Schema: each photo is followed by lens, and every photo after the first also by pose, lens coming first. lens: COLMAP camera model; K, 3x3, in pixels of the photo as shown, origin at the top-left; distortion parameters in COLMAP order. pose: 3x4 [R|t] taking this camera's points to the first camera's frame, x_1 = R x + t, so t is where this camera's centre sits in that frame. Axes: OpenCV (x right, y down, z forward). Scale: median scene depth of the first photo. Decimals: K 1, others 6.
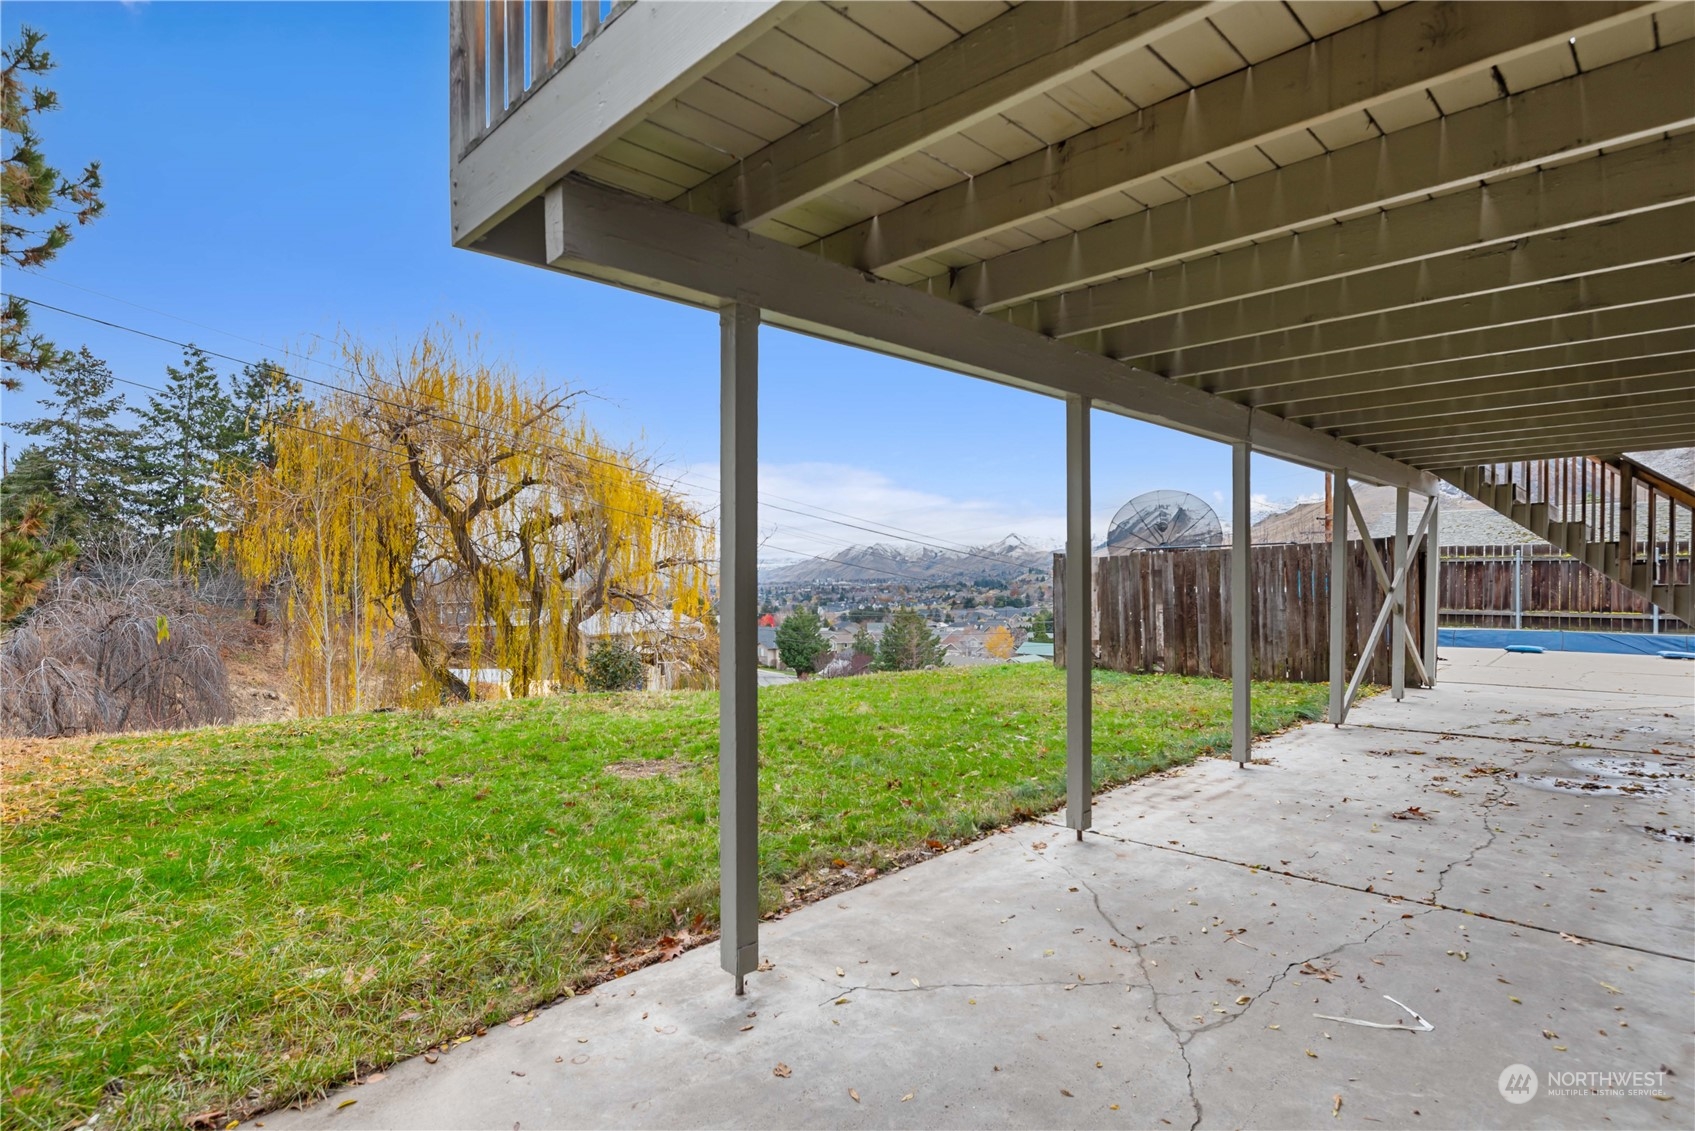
lens RADIAL K [[833.6, 0, 840.5], [0, 833.6, 590.6], [0, 0, 1]] dist [0.001484, -0.000516]
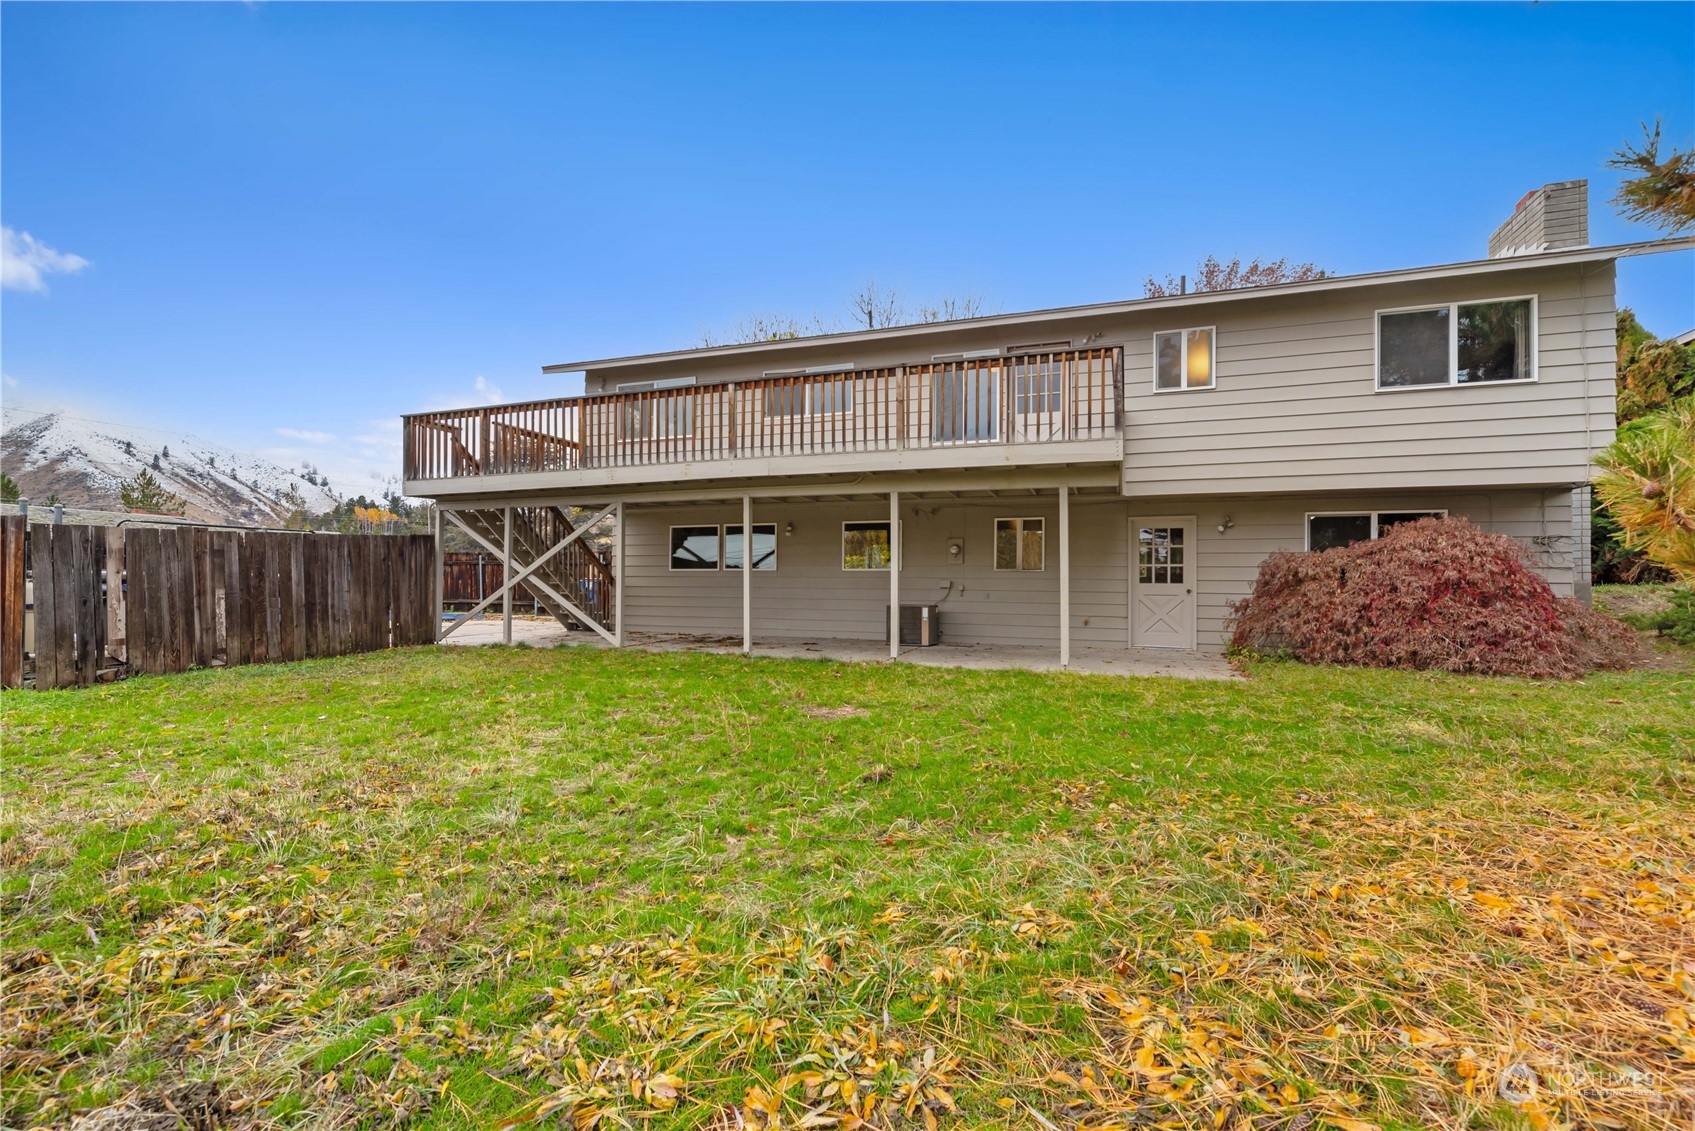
lens RADIAL K [[744.0, 0, 862.3], [0, 744.0, 575.6], [0, 0, 1]] dist [0.000320, 0.000369]
pose [[-0.437816, 0.011951, 0.898985, -0.409850], [0.012824, 0.999893, -0.007047, 0.011010], [-0.898973, 0.008443, -0.437923, 0.487098]]
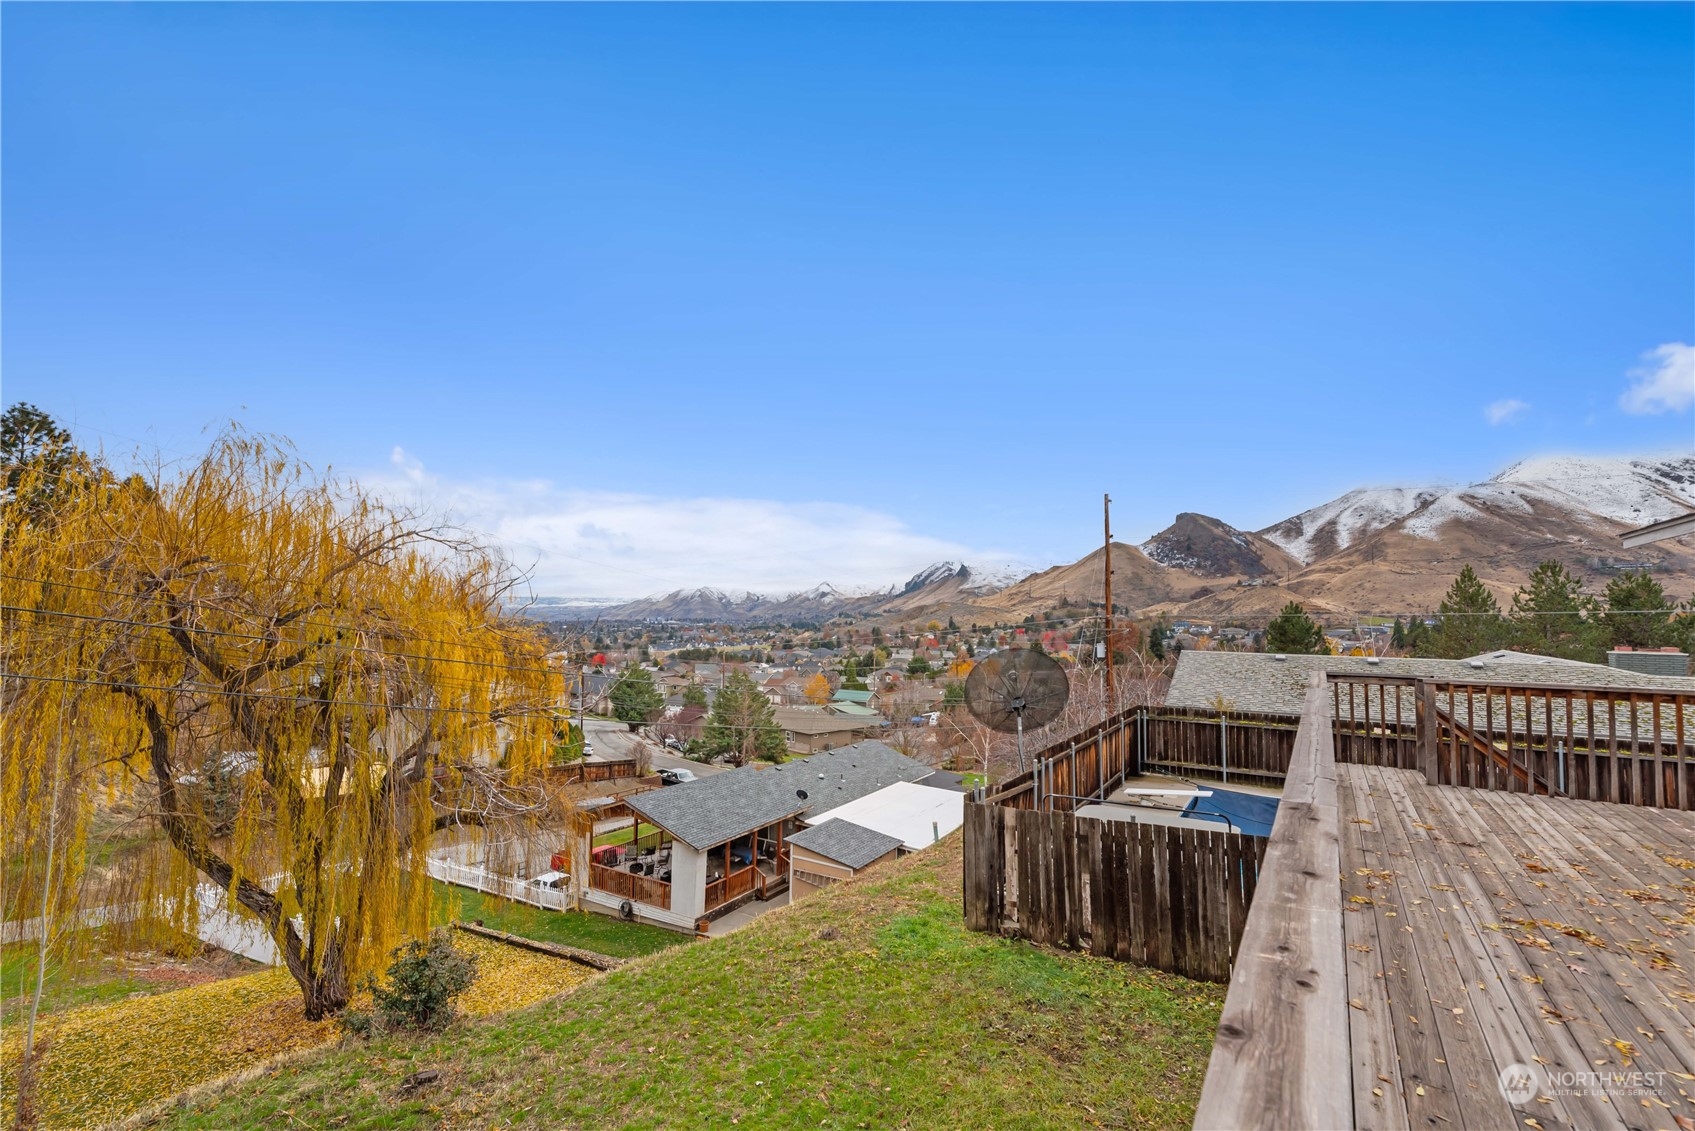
lens RADIAL K [[744.0, 0, 845.9], [0, 744.0, 571.0], [0, 0, 1]] dist [0.000320, 0.000369]
pose [[0.973196, 0.034526, 0.227372, -0.047721], [-0.015970, 0.996426, -0.082950, -0.161235], [-0.229423, 0.077096, 0.970269, 0.159135]]
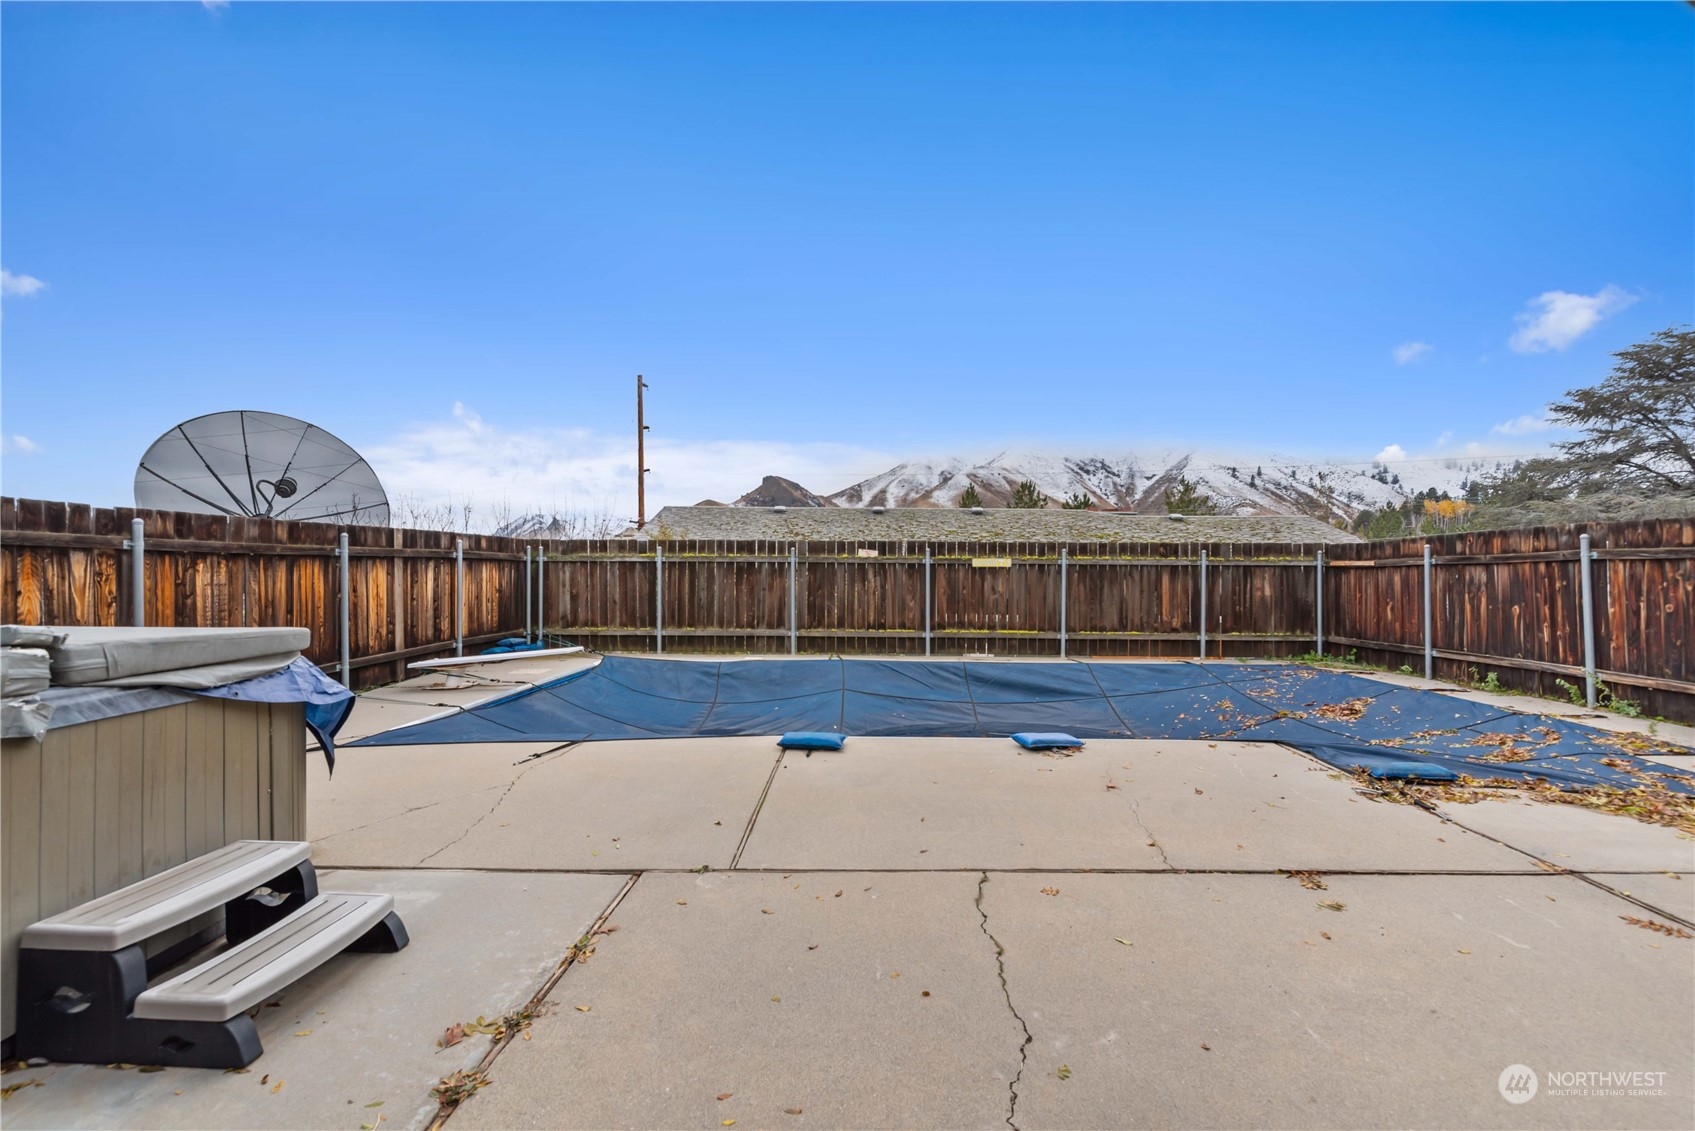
lens RADIAL K [[744.0, 0, 842.2], [0, 744.0, 577.5], [0, 0, 1]] dist [0.000320, 0.000369]
pose [[0.726838, 0.007523, 0.686768, 0.397662], [0.005352, 0.999848, -0.016617, -0.010811], [-0.686788, 0.015754, 0.726687, 0.499004]]
